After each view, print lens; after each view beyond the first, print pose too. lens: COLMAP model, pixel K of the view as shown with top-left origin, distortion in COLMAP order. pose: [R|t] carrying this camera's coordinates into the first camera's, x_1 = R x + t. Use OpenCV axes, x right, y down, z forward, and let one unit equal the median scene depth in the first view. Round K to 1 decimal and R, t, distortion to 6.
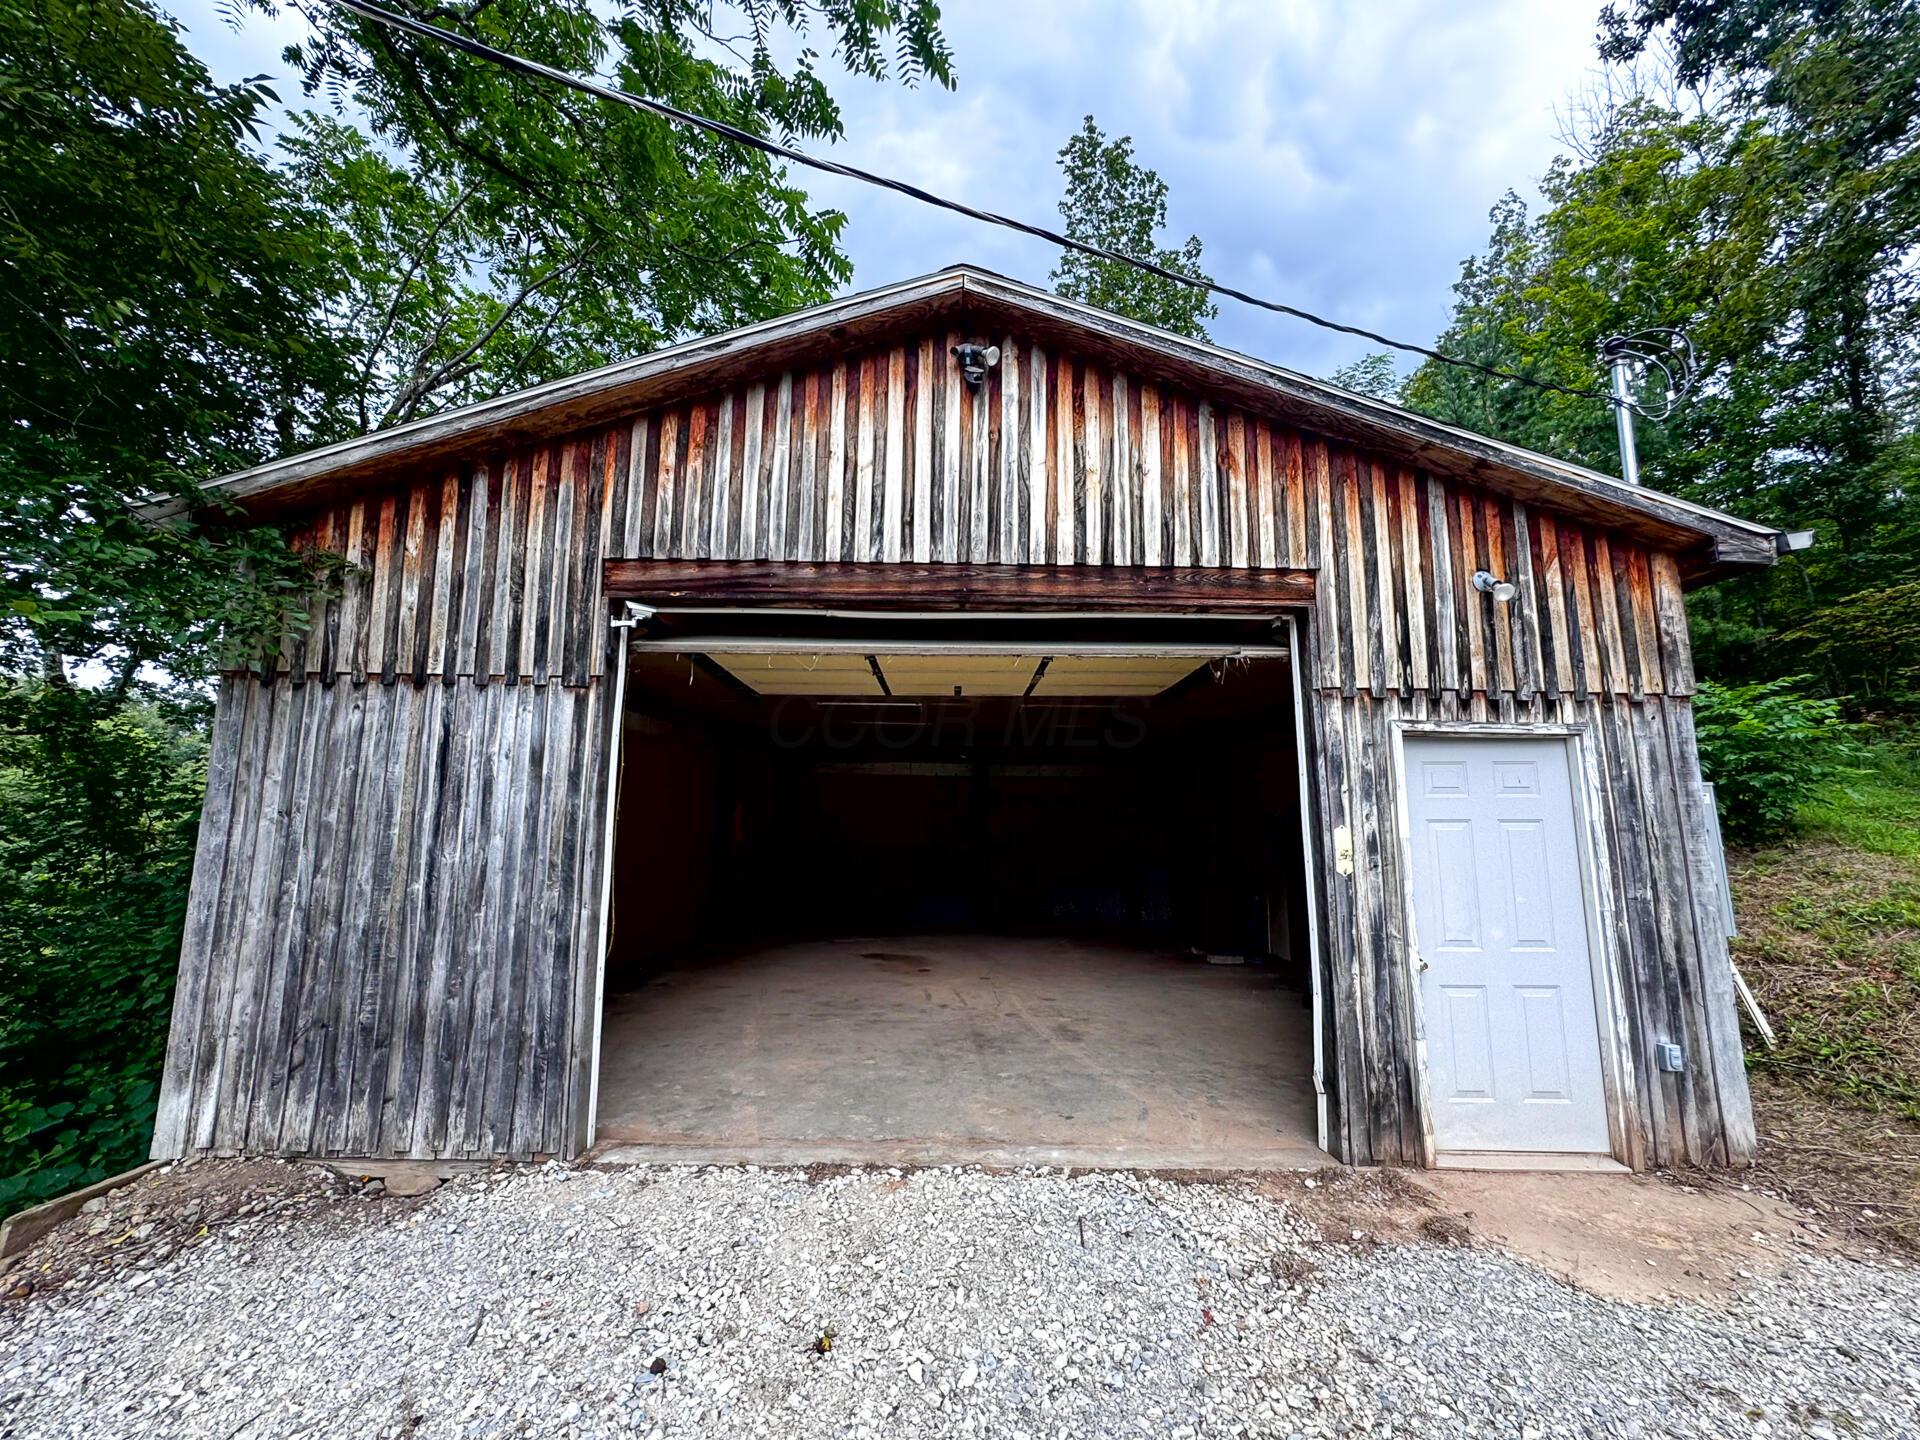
lens RADIAL K [[768.6, 0, 960.0], [0, 768.6, 720.0], [0, 0, 1]] dist [-0.032376, 0.031647]
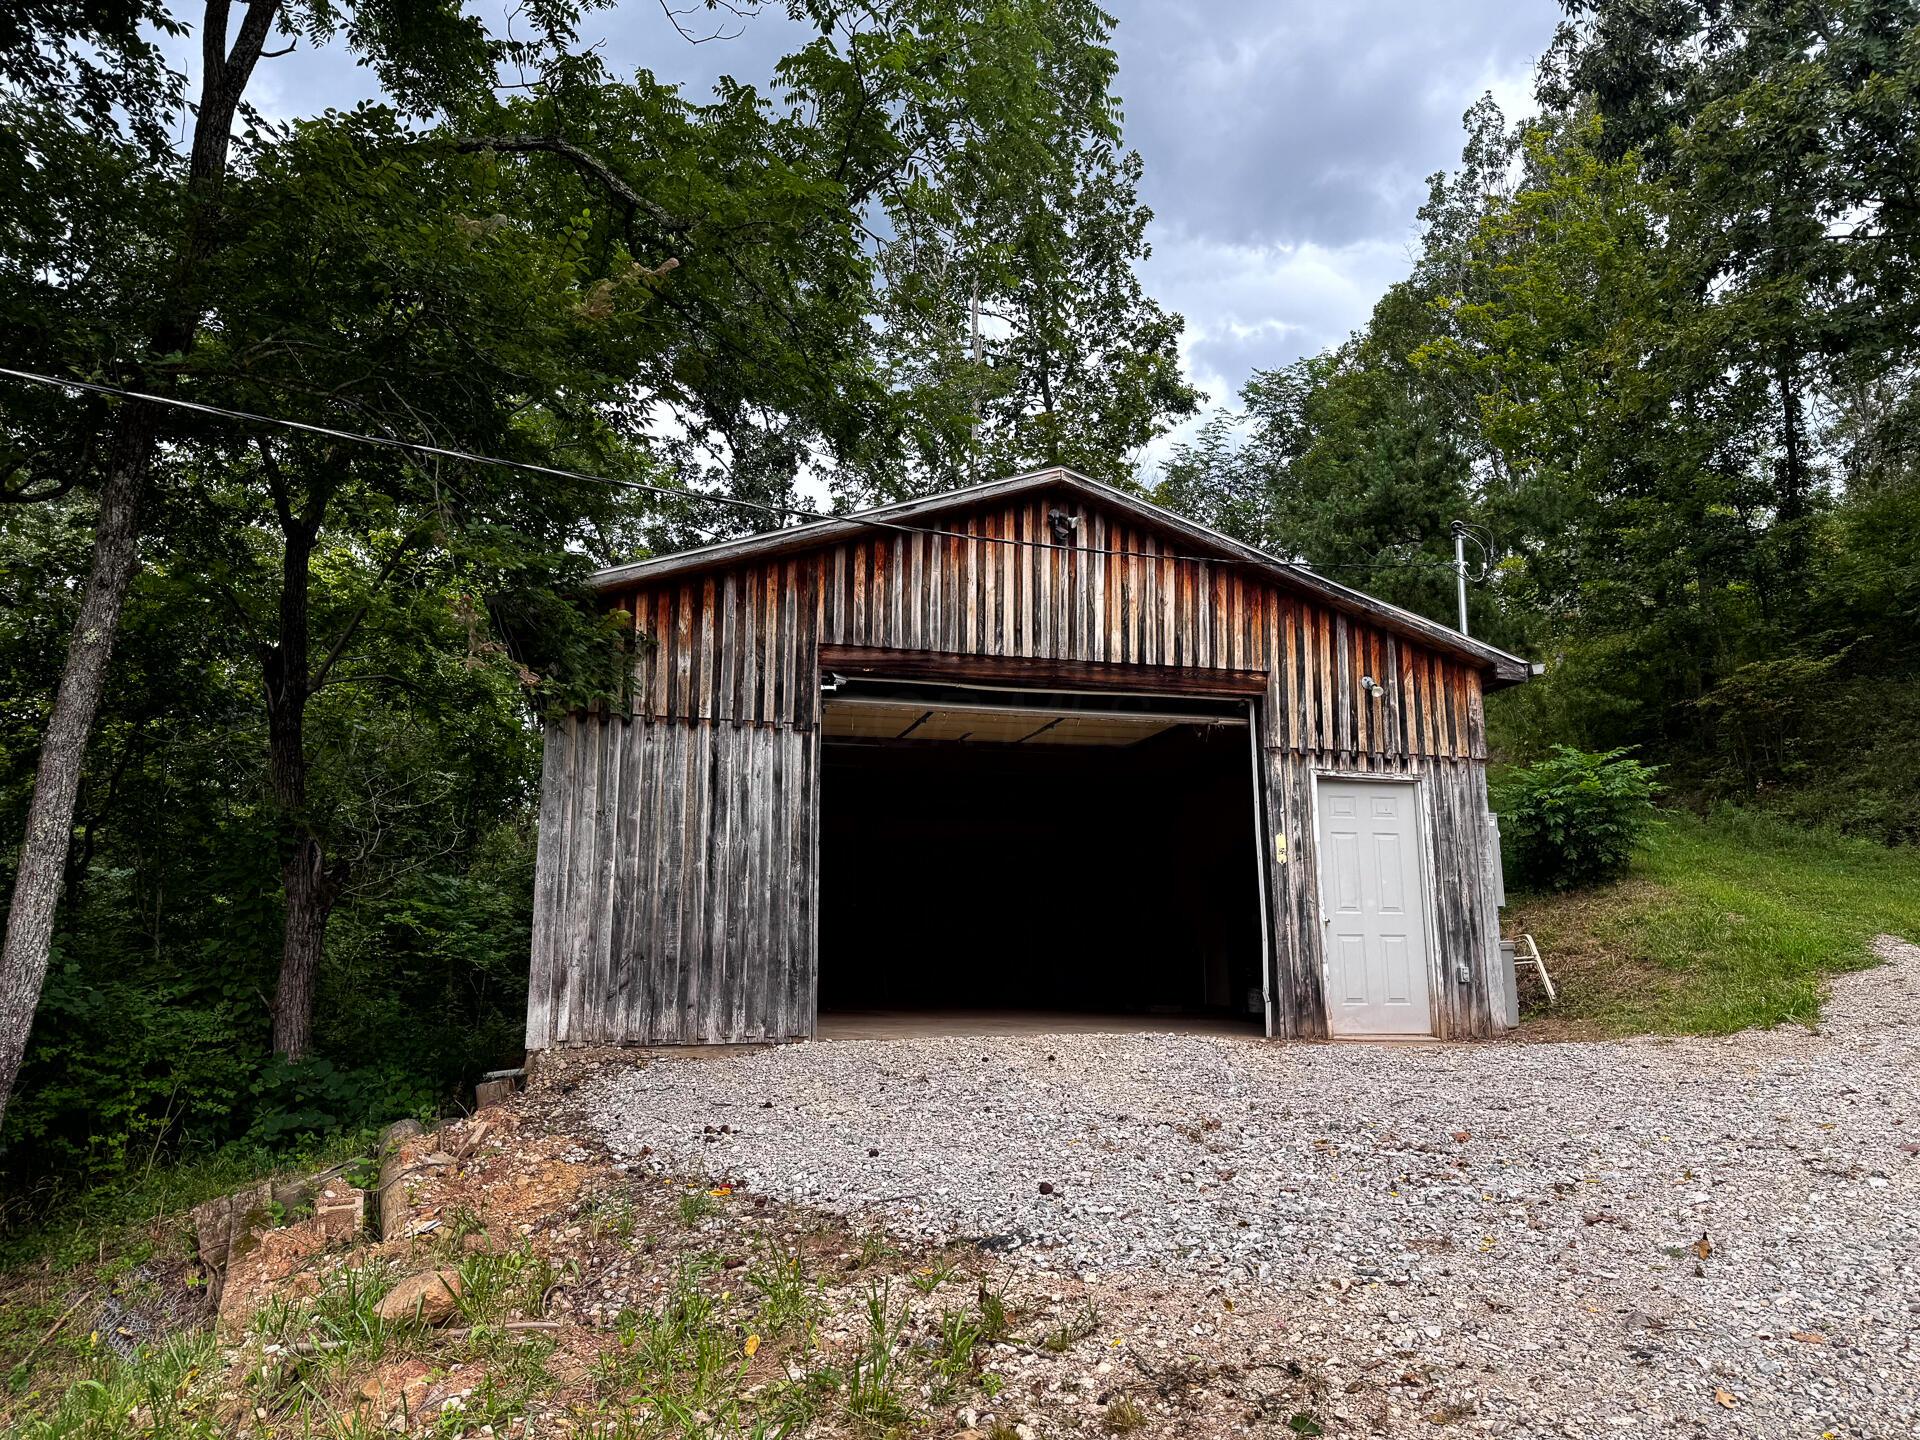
lens RADIAL K [[1343.1, 0, 960.5], [0, 1343.1, 744.3], [0, 0, 1]] dist [0.273864, -0.000348]
pose [[0.969374, 0.031608, 0.243546, -0.838096], [-0.025984, 0.999317, -0.026272, 0.043385], [-0.244211, 0.019139, 0.969533, -1.586957]]
